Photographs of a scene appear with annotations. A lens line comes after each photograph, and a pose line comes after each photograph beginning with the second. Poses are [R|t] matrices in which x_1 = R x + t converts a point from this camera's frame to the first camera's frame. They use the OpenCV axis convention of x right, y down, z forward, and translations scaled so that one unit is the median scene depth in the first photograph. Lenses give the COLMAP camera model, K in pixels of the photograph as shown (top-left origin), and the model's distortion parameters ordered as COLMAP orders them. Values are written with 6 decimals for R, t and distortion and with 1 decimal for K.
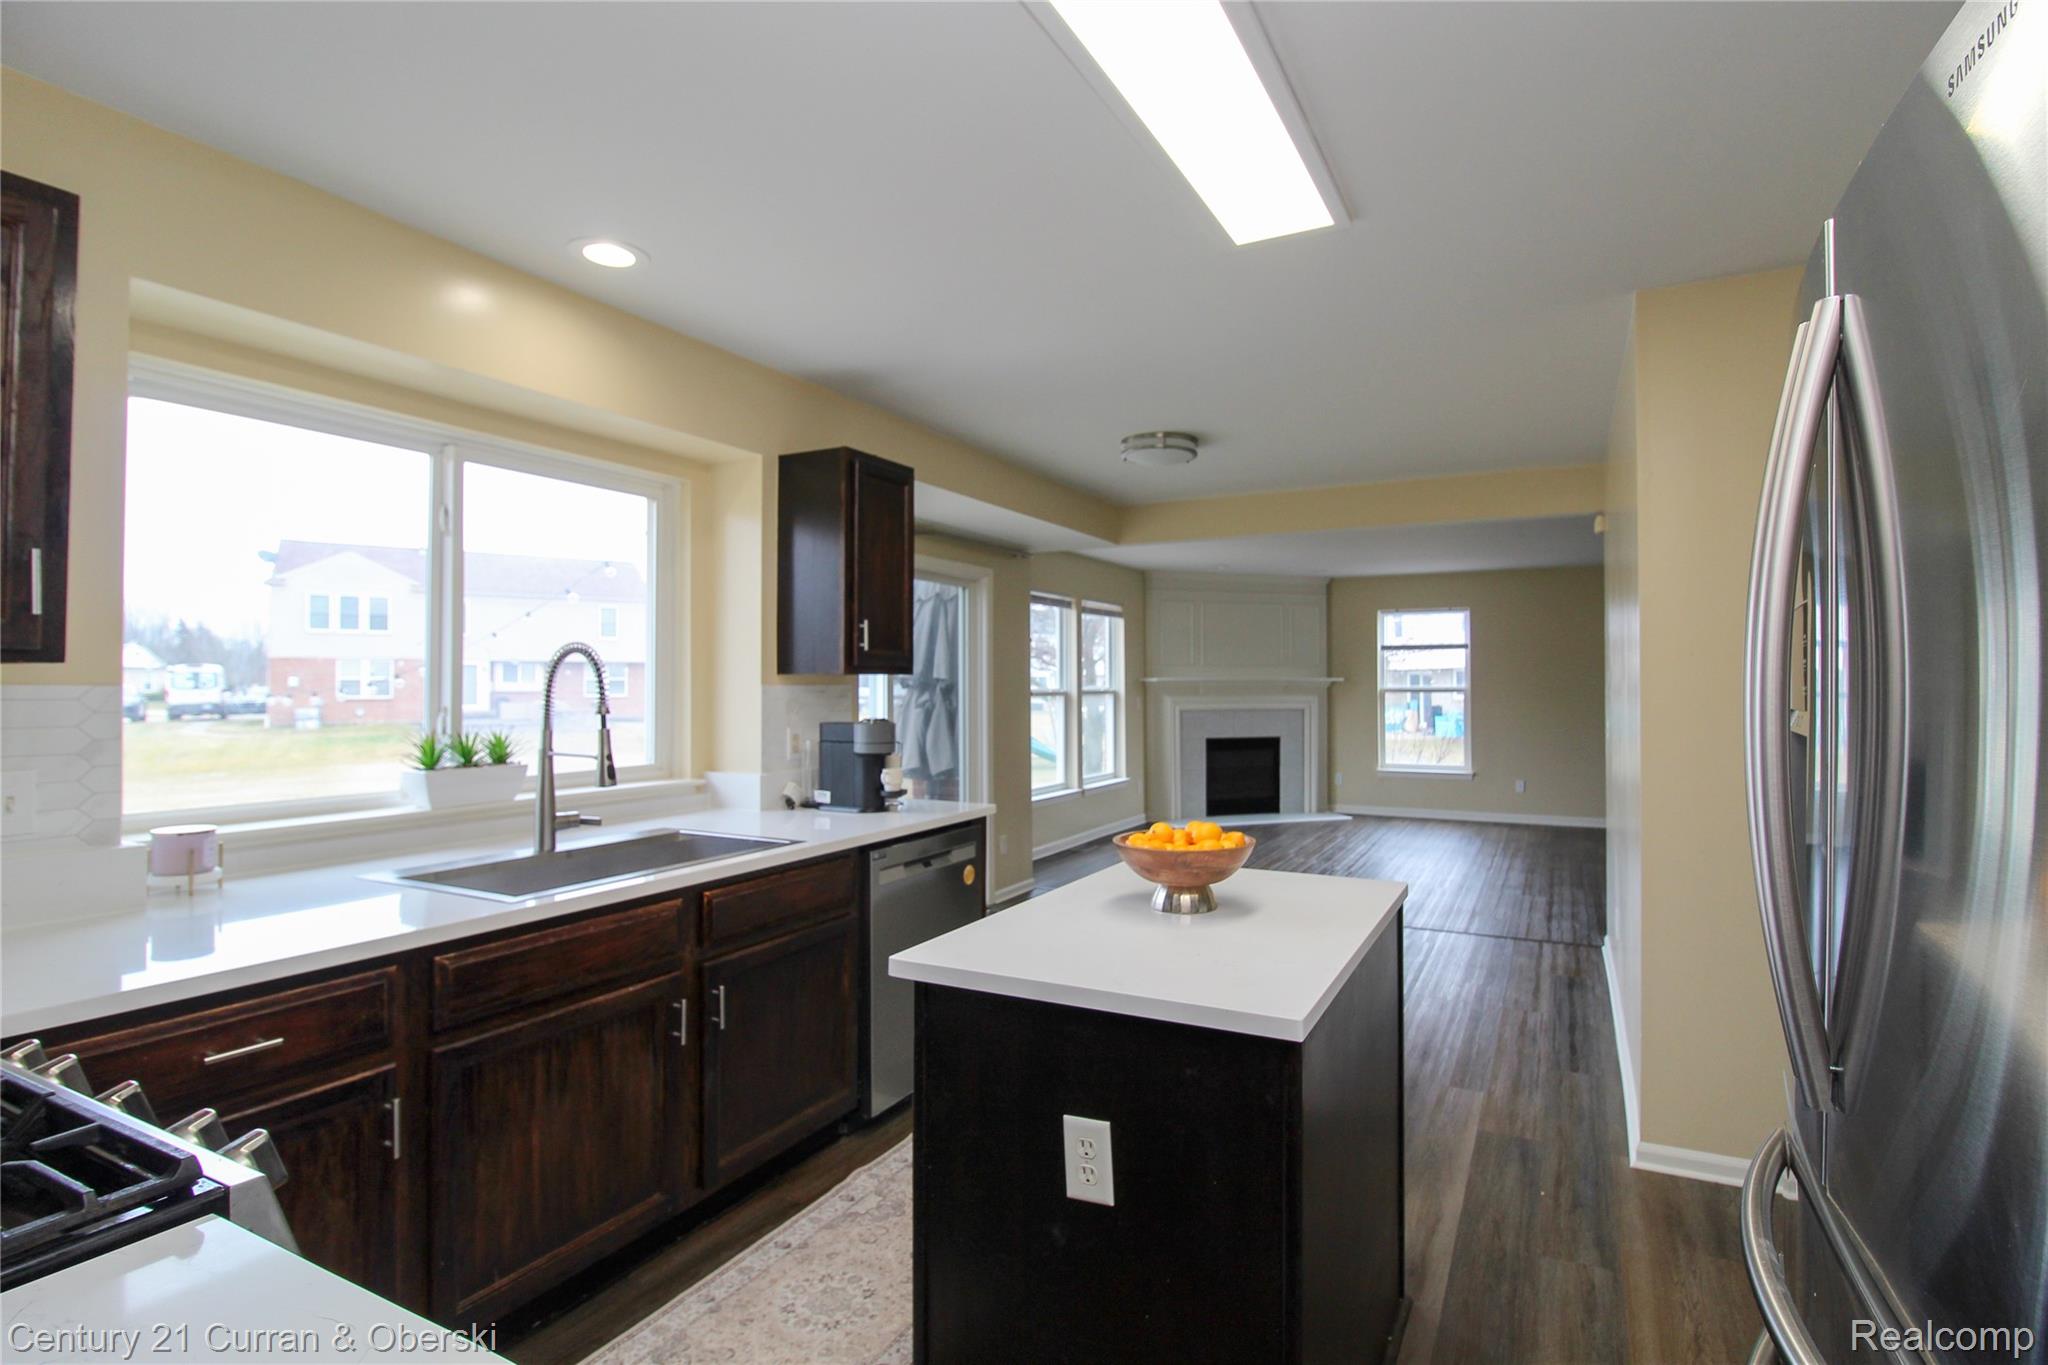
lens RADIAL K [[972.3, 0, 1091.9], [0, 972.3, 679.1], [0, 0, 1]] dist [-0.000606, -0.000257]
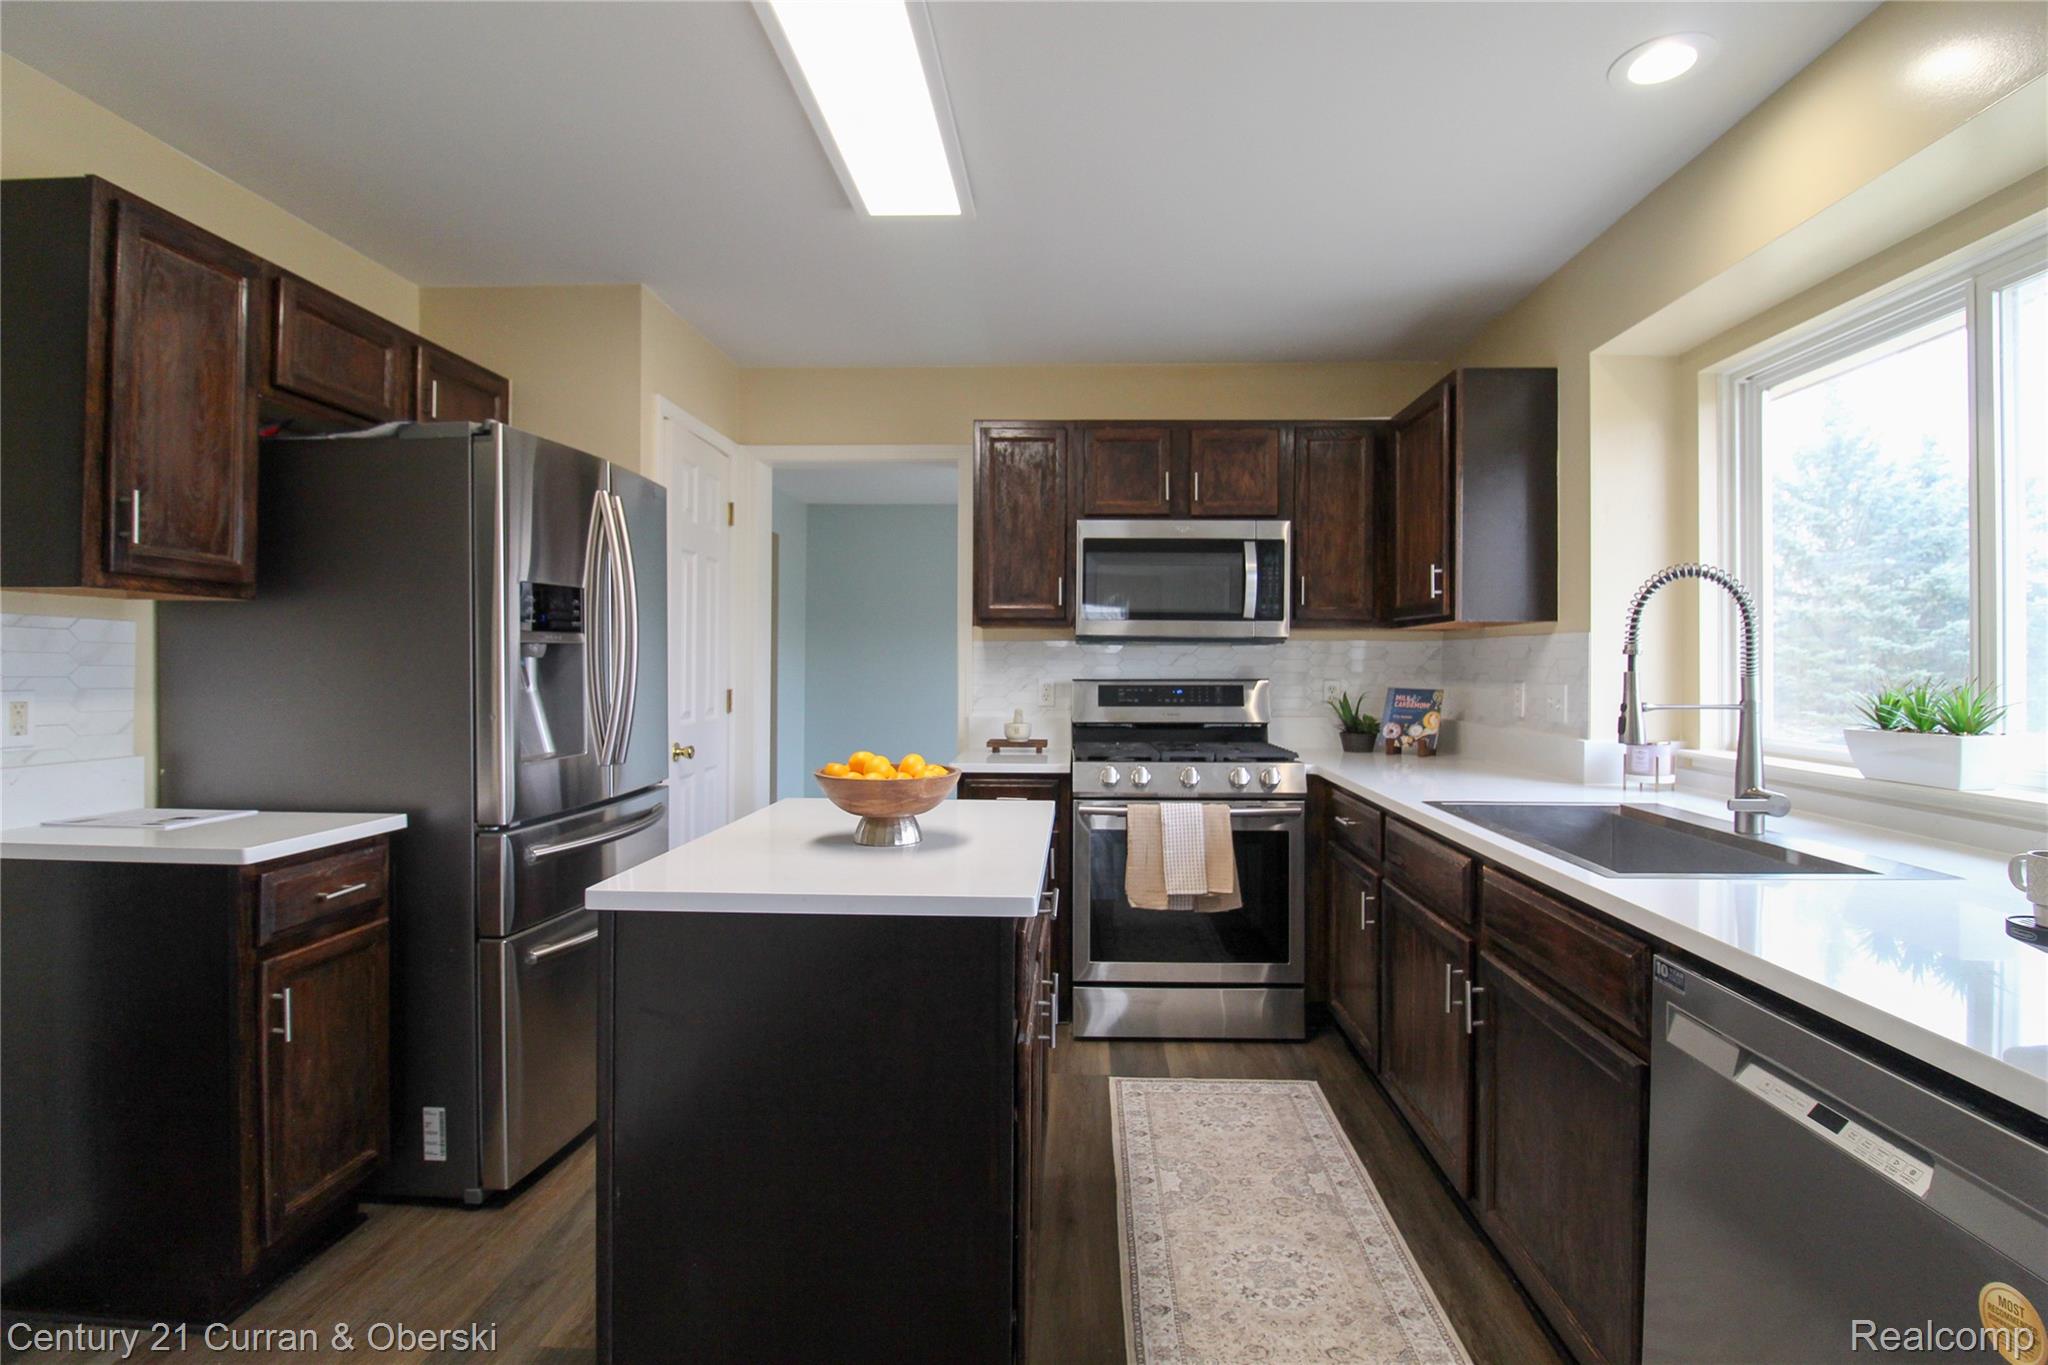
lens RADIAL K [[965.7, 0, 1069.4], [0, 965.7, 663.5], [0, 0, 1]] dist [-0.002532, -0.000533]
pose [[-0.907046, -0.003414, -0.421017, 0.255253], [0.000238, 0.999963, -0.008622, 0.048742], [0.421031, -0.007920, -0.907012, 1.495781]]
